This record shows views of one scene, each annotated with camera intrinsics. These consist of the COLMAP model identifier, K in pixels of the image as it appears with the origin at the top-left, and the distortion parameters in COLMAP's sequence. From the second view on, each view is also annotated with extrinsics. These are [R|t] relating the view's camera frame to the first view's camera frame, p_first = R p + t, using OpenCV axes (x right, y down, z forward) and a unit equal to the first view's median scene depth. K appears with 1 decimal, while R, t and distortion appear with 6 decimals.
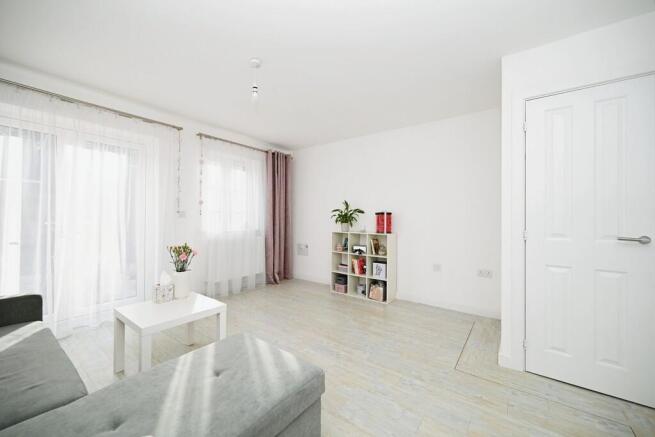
lens RADIAL K [[258.1, 0, 327.5], [0, 258.1, 218.5], [0, 0, 1]] dist [-0.000801, -0.000039]
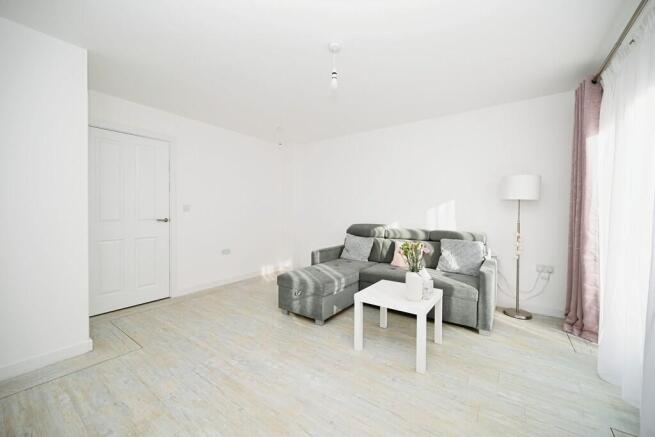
lens RADIAL K [[257.8, 0, 328.9], [0, 257.8, 215.1], [0, 0, 1]] dist [-0.000239, -0.000020]
pose [[-0.999817, -0.009082, -0.016860, -0.143323], [-0.009283, 0.999886, 0.011886, -0.000528], [0.016750, 0.012041, -0.999787, 1.098652]]
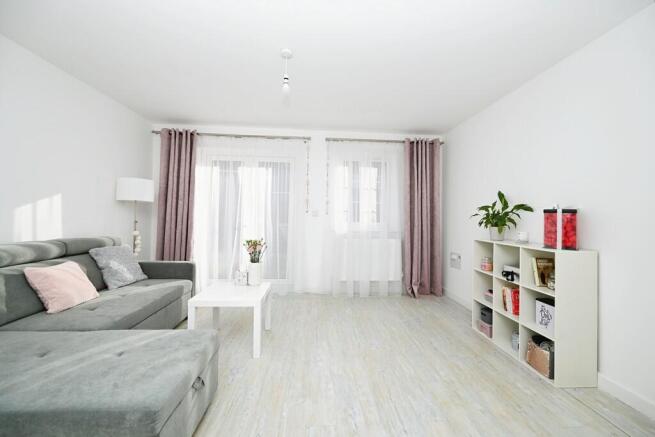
lens RADIAL K [[257.8, 0, 328.9], [0, 257.8, 215.1], [0, 0, 1]] dist [-0.000239, -0.000020]
pose [[0.644733, 0.000345, -0.764408, 0.302404], [-0.014200, 0.999833, -0.011526, 0.001105], [0.764276, 0.018286, 0.644630, 0.290277]]
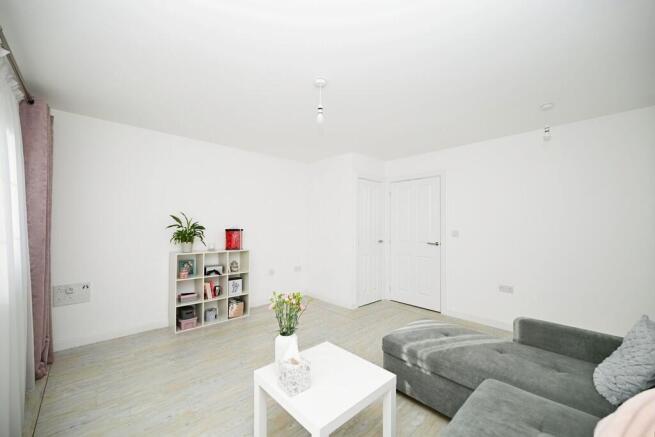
lens RADIAL K [[257.2, 0, 325.4], [0, 257.2, 223.1], [0, 0, 1]] dist [0.000108, 0.000007]
pose [[0.175312, 0.006036, 0.984494, -0.691241], [-0.006454, 0.999967, -0.004982, -0.043206], [-0.984492, -0.005481, 0.175345, 0.457210]]
